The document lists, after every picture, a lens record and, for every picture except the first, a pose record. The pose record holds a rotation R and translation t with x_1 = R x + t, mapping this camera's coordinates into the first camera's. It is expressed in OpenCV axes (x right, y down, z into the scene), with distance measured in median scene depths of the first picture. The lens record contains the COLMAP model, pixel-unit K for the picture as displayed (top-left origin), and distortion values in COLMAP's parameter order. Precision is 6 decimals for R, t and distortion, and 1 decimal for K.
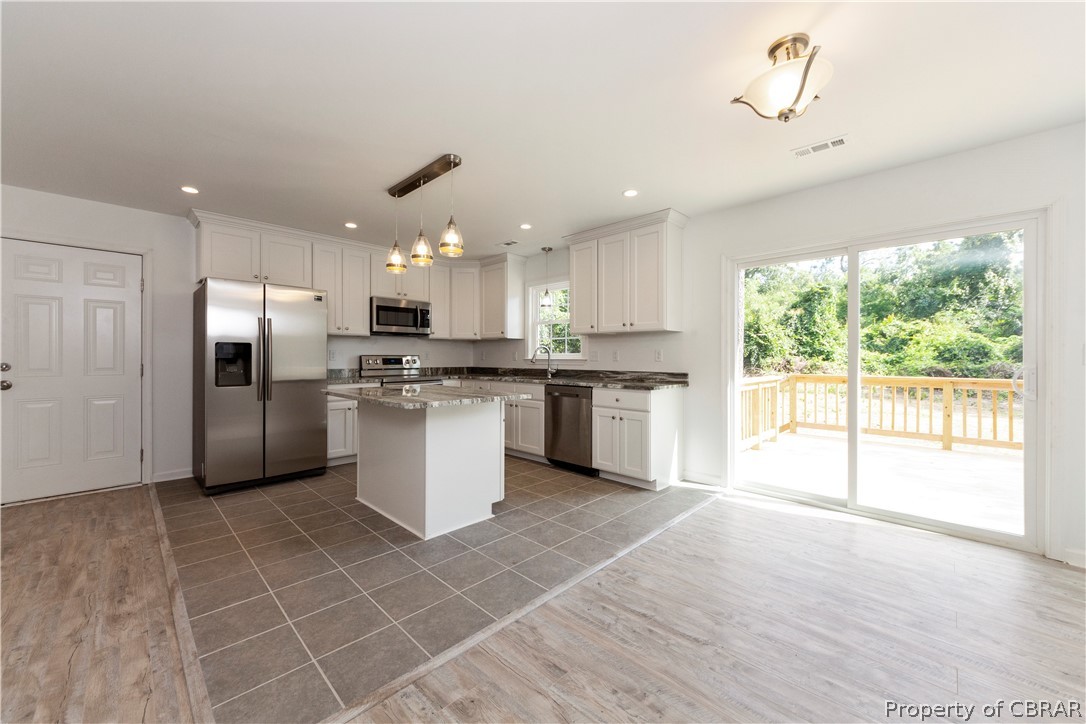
lens RADIAL K [[421.9, 0, 541.5], [0, 421.9, 357.5], [0, 0, 1]] dist [0.008159, -0.000198]
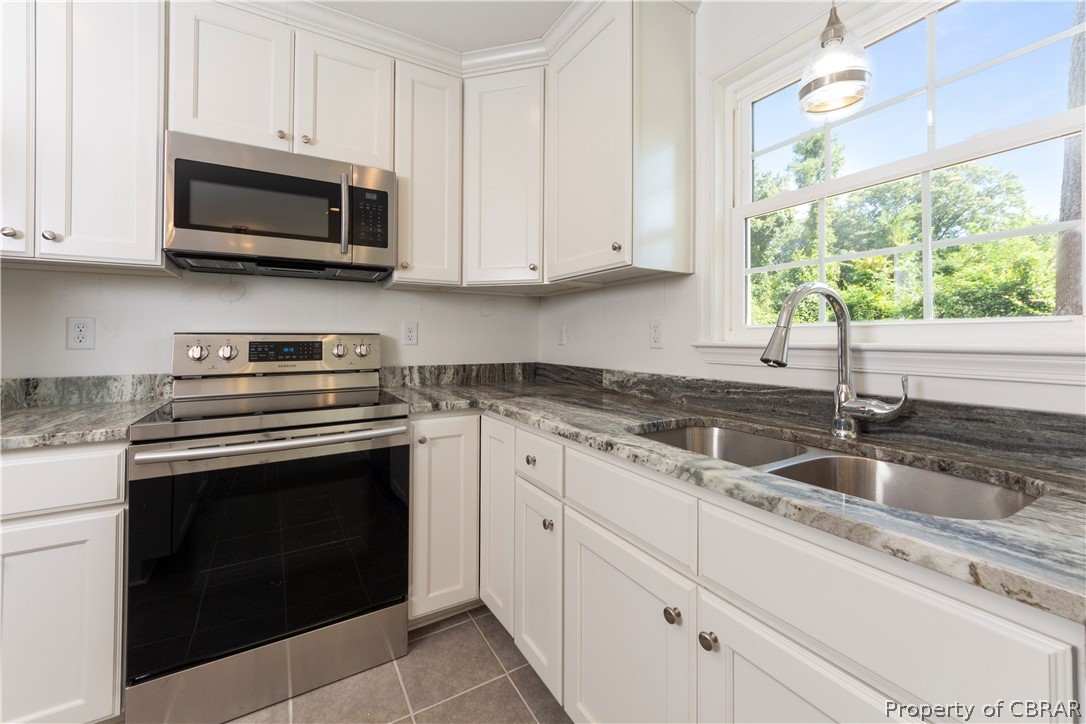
lens RADIAL K [[421.9, 0, 541.6], [0, 421.9, 331.2], [0, 0, 1]] dist [0.008159, -0.000198]
pose [[0.965575, -0.007179, -0.260026, -0.116602], [0.002531, 0.999831, -0.018207, -0.000089], [0.260113, 0.016922, 0.965430, 1.247997]]
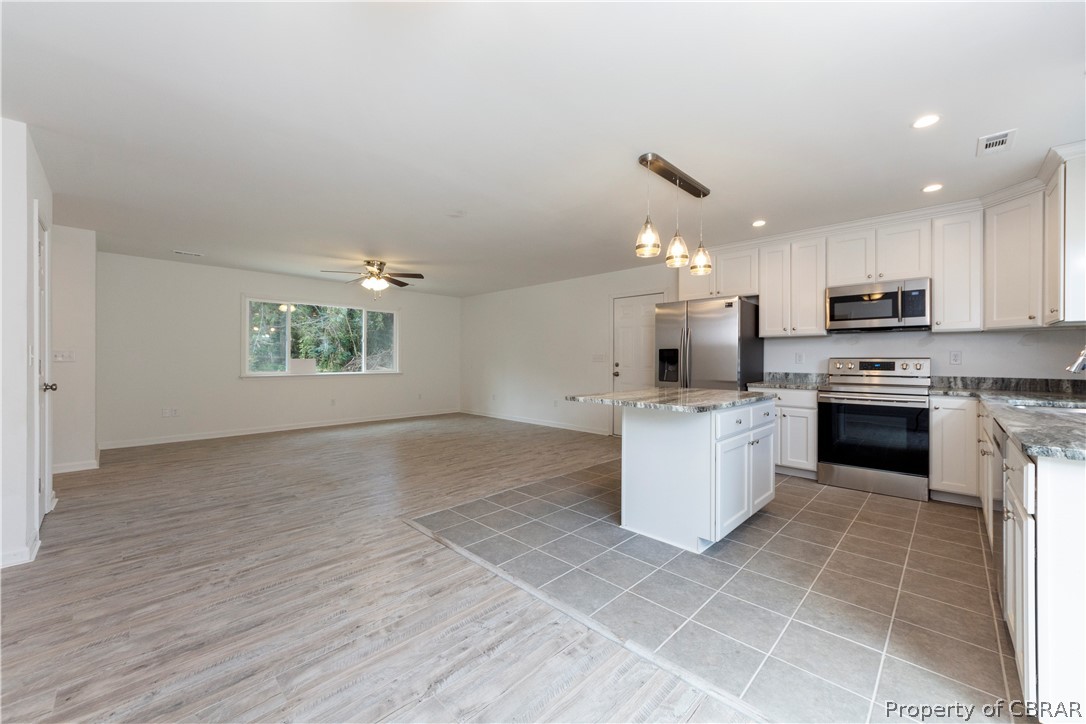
lens RADIAL K [[421.9, 0, 535.2], [0, 421.9, 356.9], [0, 0, 1]] dist [0.008159, -0.000198]
pose [[-0.008406, -0.006784, -0.999942, 0.704190], [-0.006921, 0.999953, -0.006726, 0.004219], [0.999941, 0.006864, -0.008453, 0.683772]]
